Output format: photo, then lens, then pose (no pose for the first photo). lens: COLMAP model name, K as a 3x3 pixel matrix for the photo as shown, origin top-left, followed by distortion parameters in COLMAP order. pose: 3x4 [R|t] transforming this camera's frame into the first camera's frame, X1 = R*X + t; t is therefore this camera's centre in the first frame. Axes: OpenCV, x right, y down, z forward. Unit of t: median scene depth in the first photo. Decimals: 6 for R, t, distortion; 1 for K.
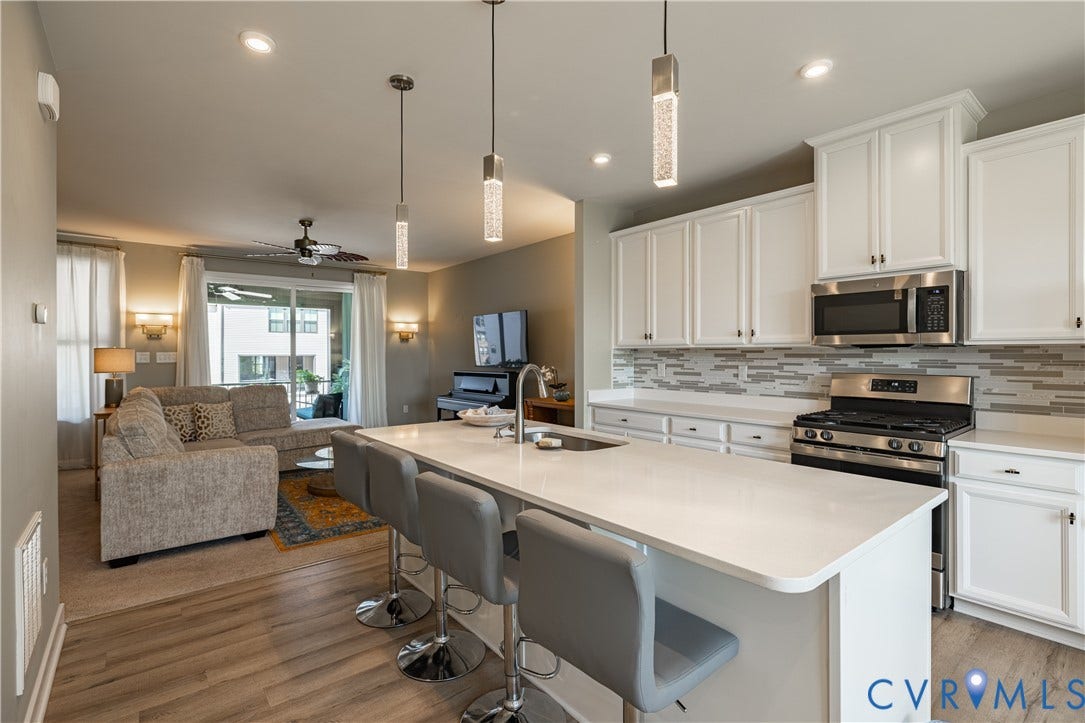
lens RADIAL K [[502.3, 0, 538.7], [0, 502.3, 357.1], [0, 0, 1]] dist [-0.003114, 0.000632]
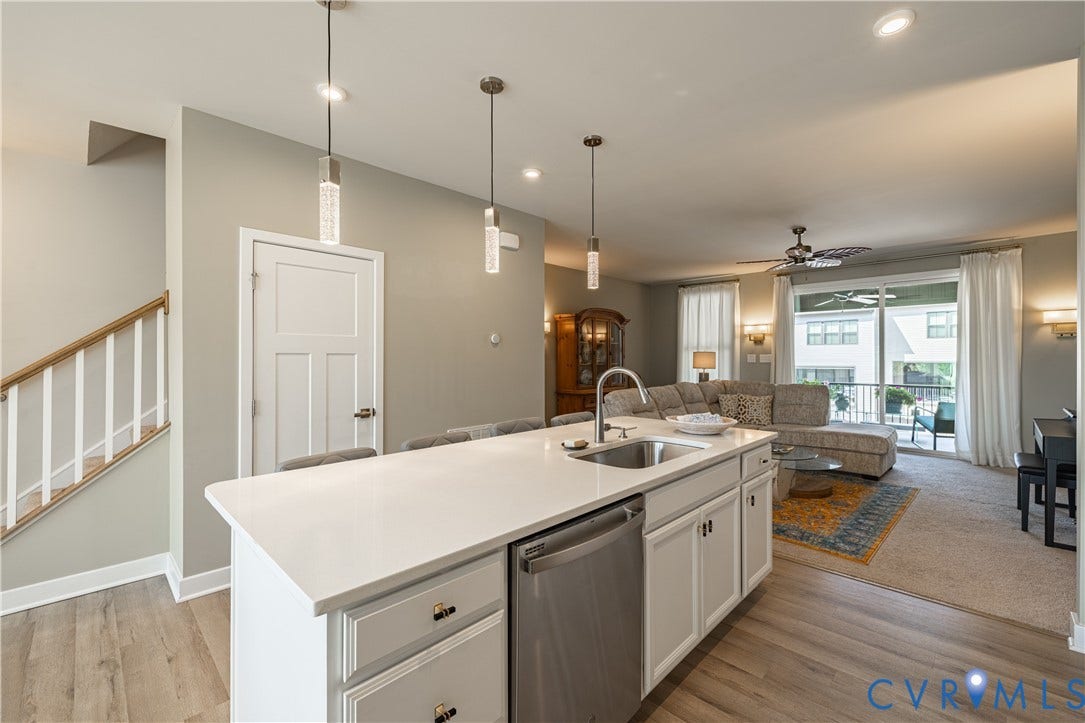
lens RADIAL K [[452.5, 0, 543.0], [0, 452.5, 355.8], [0, 0, 1]] dist [0.001228, -0.000677]
pose [[0.117509, 0.000370, -0.993072, 0.435681], [-0.006034, 0.999982, -0.000341, -0.002909], [0.993053, 0.006032, 0.117509, 0.383129]]
